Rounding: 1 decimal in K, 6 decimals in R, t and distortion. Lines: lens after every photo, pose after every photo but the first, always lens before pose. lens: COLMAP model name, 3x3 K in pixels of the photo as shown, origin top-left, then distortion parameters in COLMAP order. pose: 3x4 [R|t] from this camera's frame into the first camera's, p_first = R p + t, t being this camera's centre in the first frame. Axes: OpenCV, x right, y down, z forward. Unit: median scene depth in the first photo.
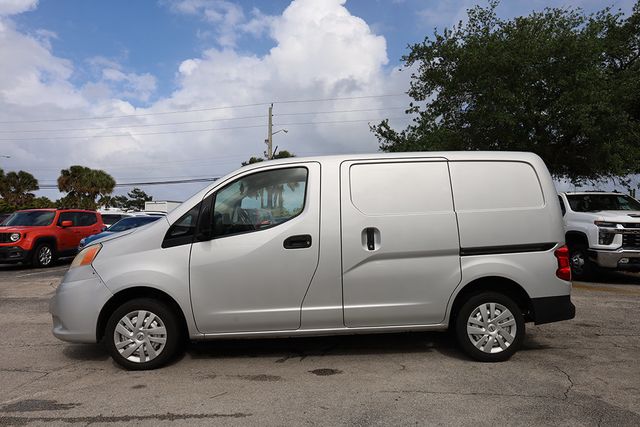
lens RADIAL K [[437.8, 0, 320.4], [0, 437.8, 204.9], [0, 0, 1]] dist [0.002026, 0.002732]
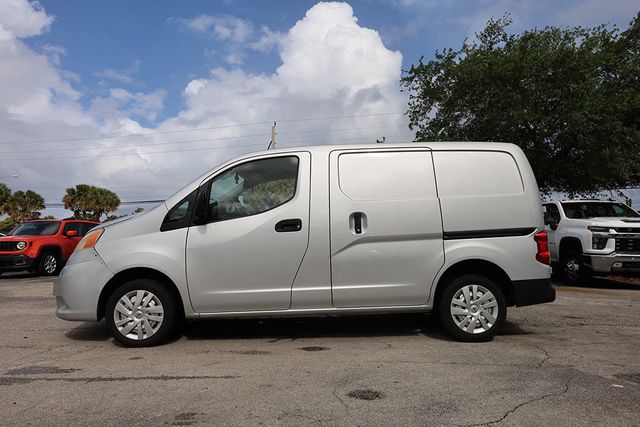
lens RADIAL K [[437.3, 0, 319.0], [0, 437.3, 211.6], [0, 0, 1]] dist [0.002216, 0.003028]
pose [[0.999930, 0.000897, -0.011796, 0.033697], [-0.001260, 0.999527, -0.030729, 0.081693], [0.011763, 0.030741, 0.999458, -0.052319]]
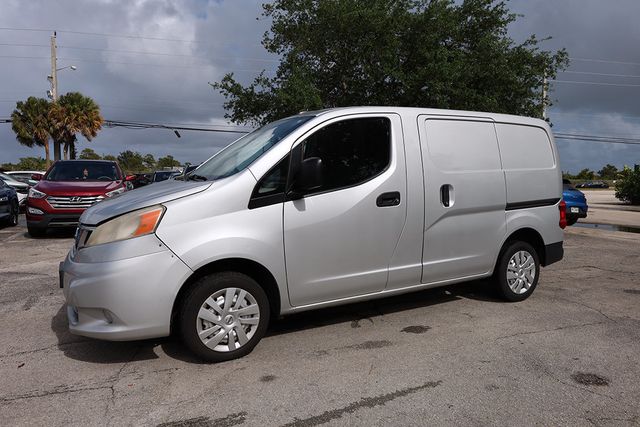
lens RADIAL K [[437.3, 0, 319.0], [0, 437.3, 211.6], [0, 0, 1]] dist [0.002216, 0.003028]
pose [[0.892613, -0.022478, 0.450263, -0.600333], [-0.028012, 0.994061, 0.105157, 0.016182], [-0.449952, -0.106477, 0.886682, 0.234861]]
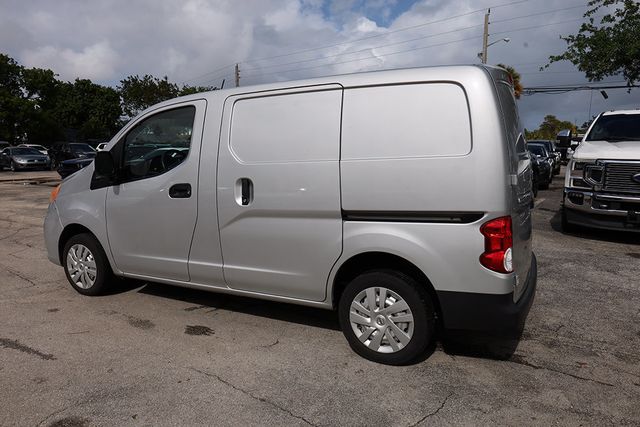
lens RADIAL K [[440.6, 0, 319.5], [0, 440.6, 206.0], [0, 0, 1]] dist [0.000787, 0.000000]
pose [[0.868897, 0.068610, -0.490216, 0.652348], [0.021275, 0.984256, 0.175465, -0.039991], [0.494536, -0.162890, 0.853757, 0.348142]]
